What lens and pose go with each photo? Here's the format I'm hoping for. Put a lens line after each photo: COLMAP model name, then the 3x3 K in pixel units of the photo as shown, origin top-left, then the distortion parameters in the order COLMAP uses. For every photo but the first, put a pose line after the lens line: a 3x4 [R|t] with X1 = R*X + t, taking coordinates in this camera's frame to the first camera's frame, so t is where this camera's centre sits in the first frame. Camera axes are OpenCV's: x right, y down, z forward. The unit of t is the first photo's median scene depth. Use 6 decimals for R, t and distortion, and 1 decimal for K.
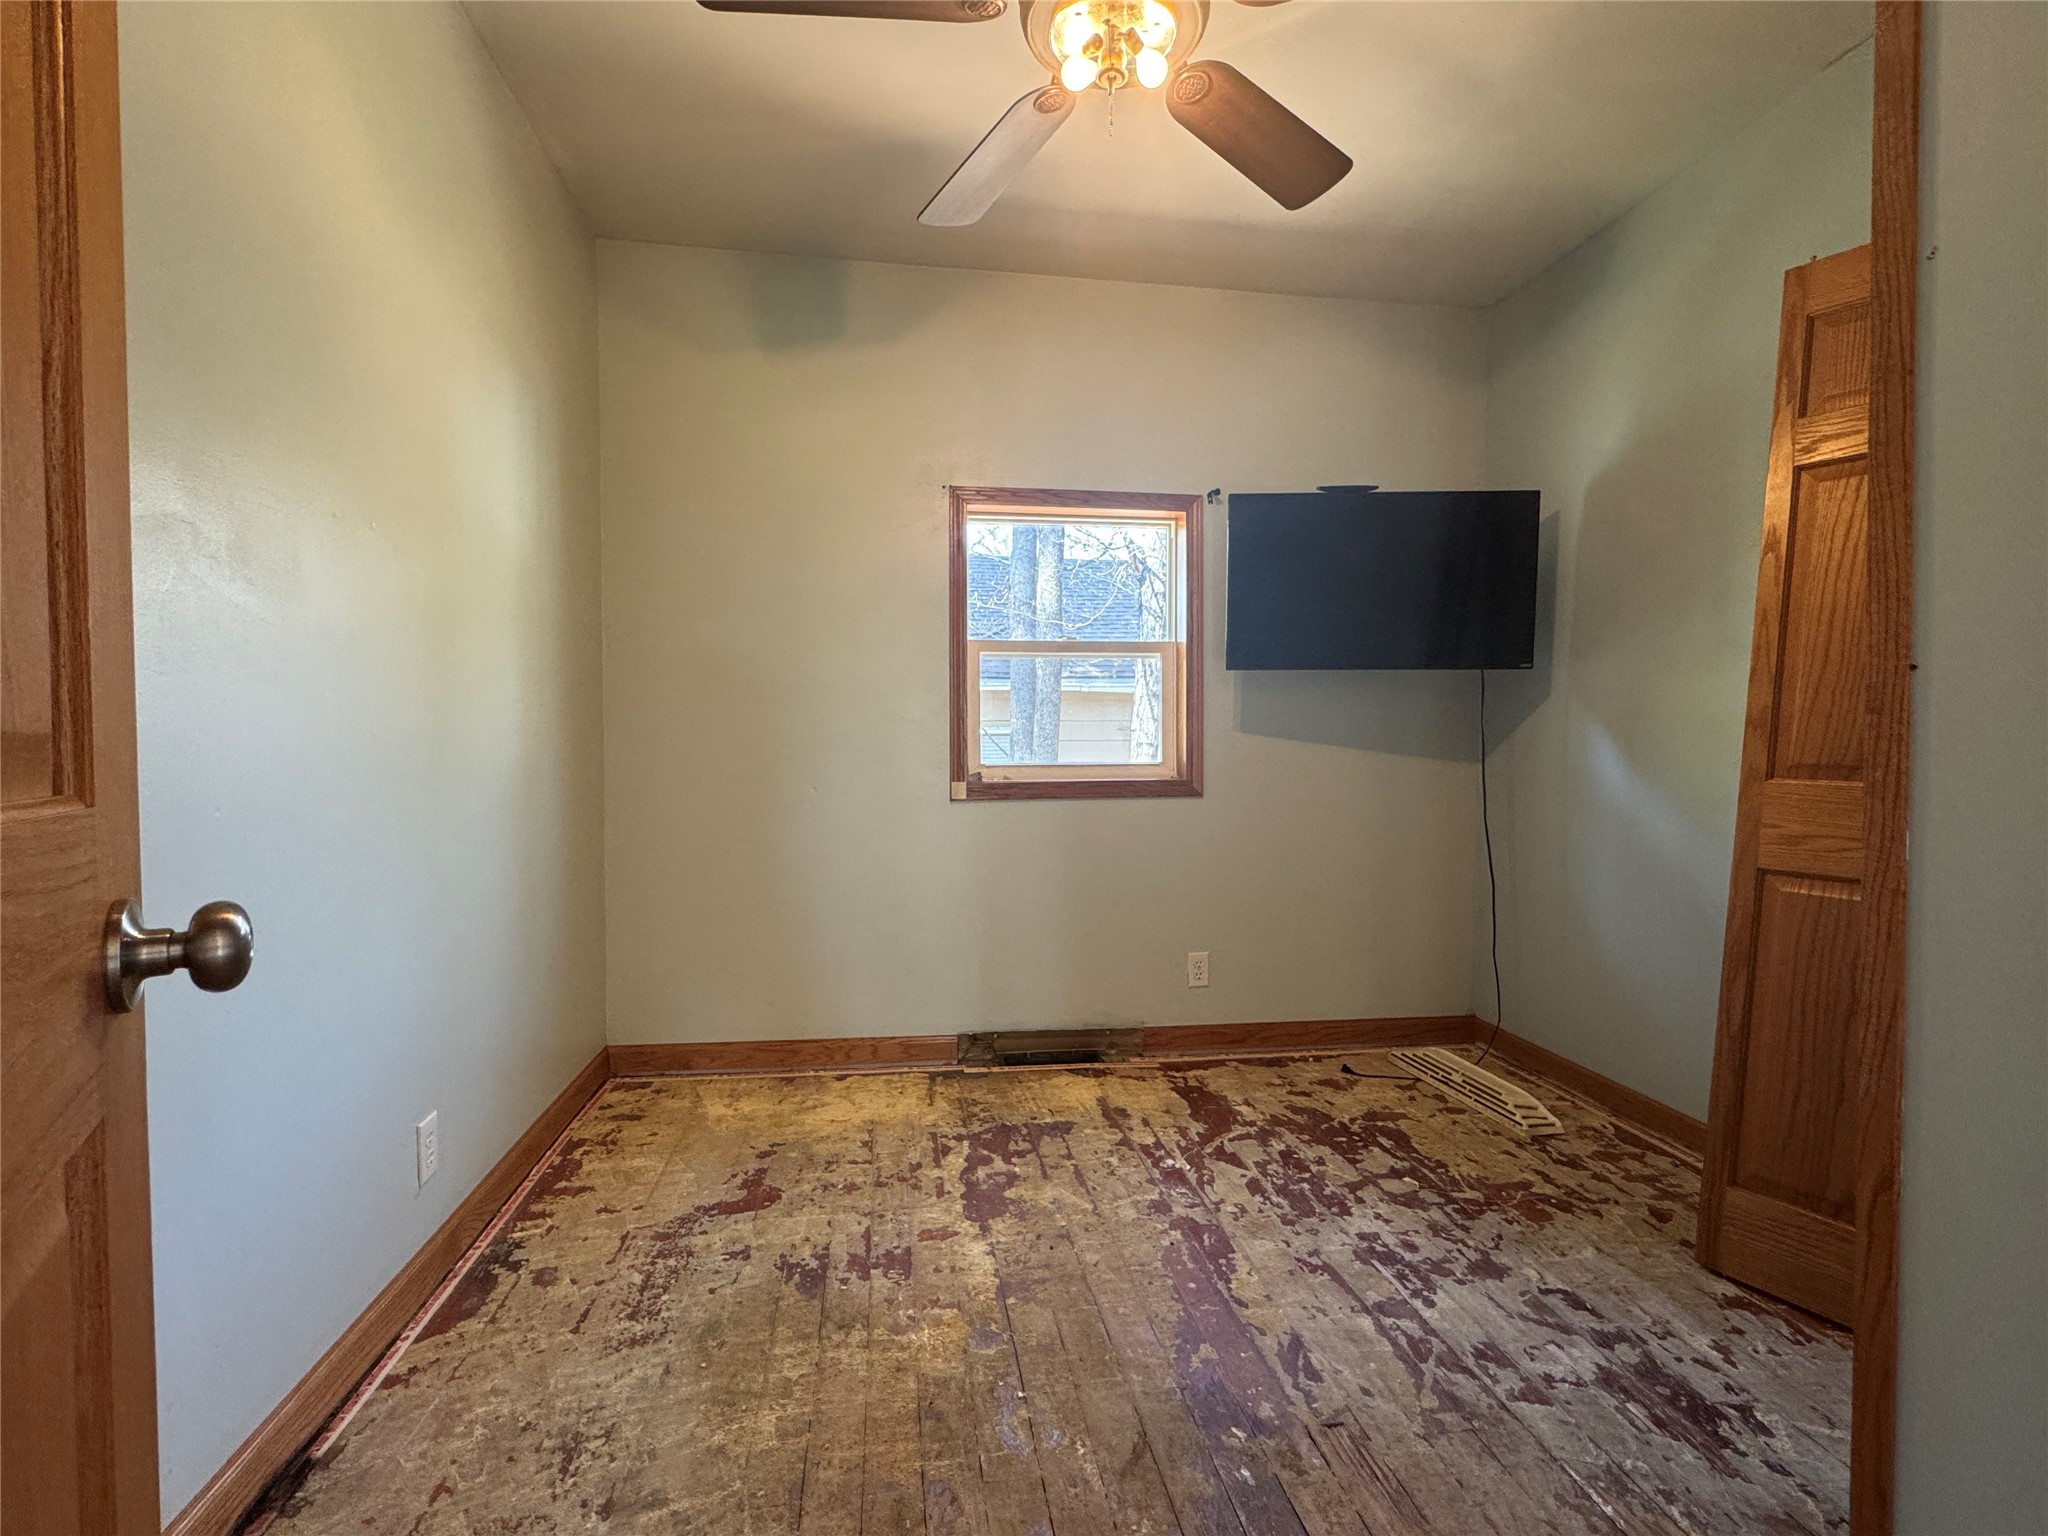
lens RADIAL K [[943.4, 0, 1022.0], [0, 943.4, 770.4], [0, 0, 1]] dist [-0.007965, 0.001015]
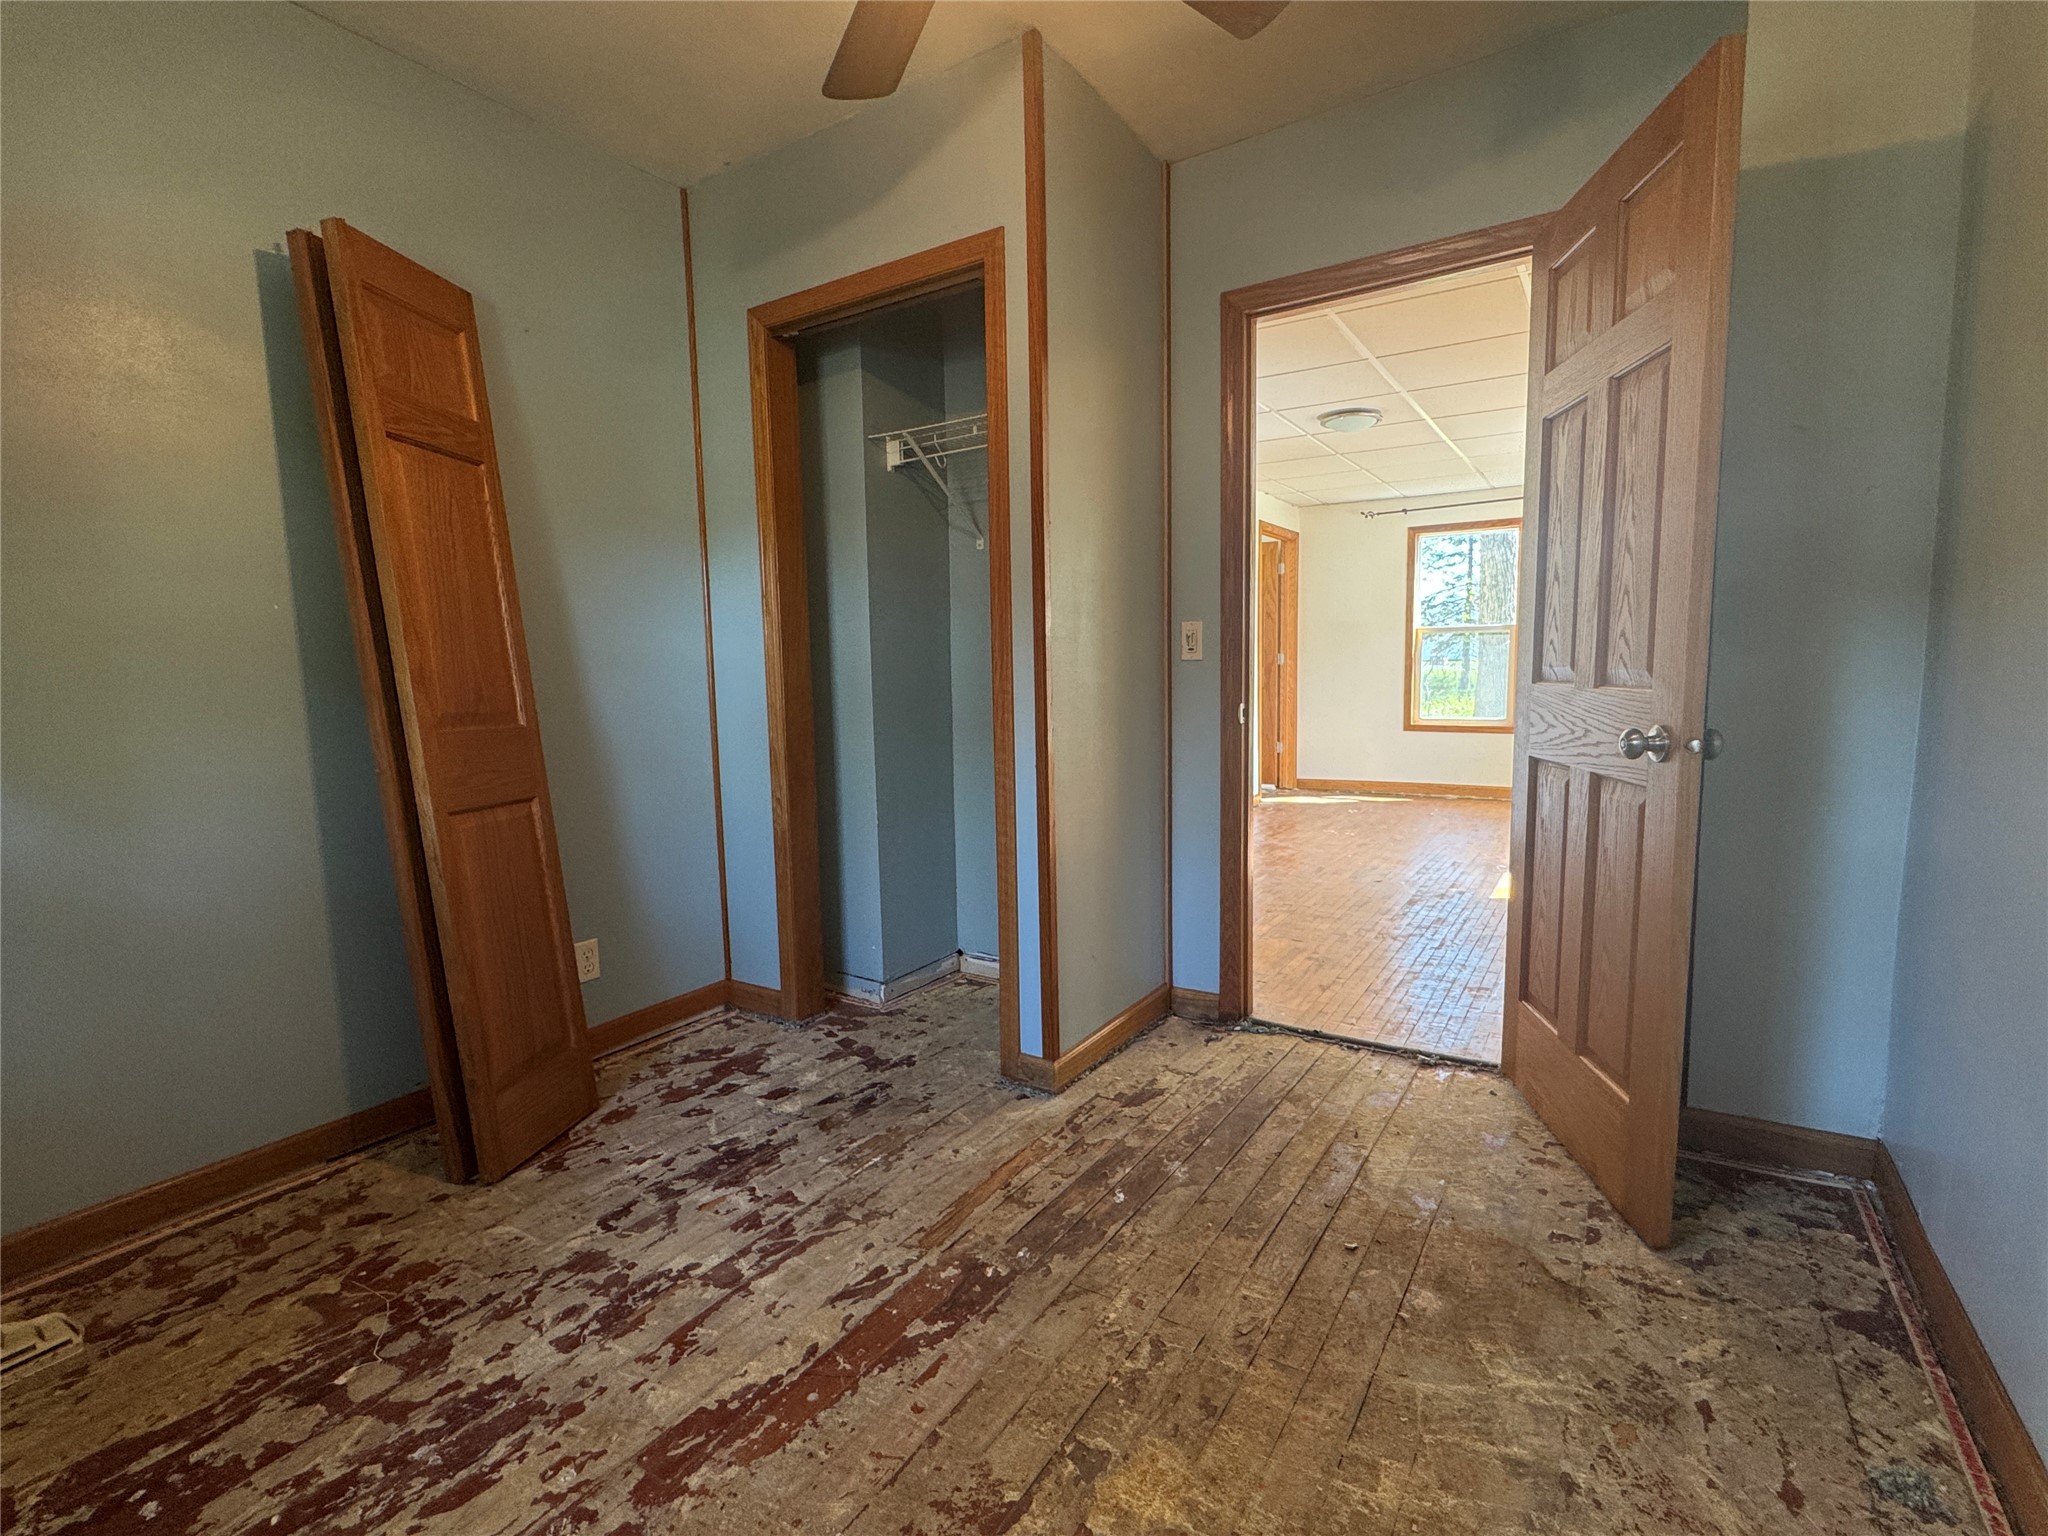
lens RADIAL K [[943.4, 0, 1019.9], [0, 943.4, 773.3], [0, 0, 1]] dist [-0.007965, 0.001015]
pose [[-0.746447, -0.059242, 0.662803, -0.405973], [0.041001, 0.990042, 0.134666, -0.057387], [-0.664181, 0.127696, -0.736585, 1.309330]]
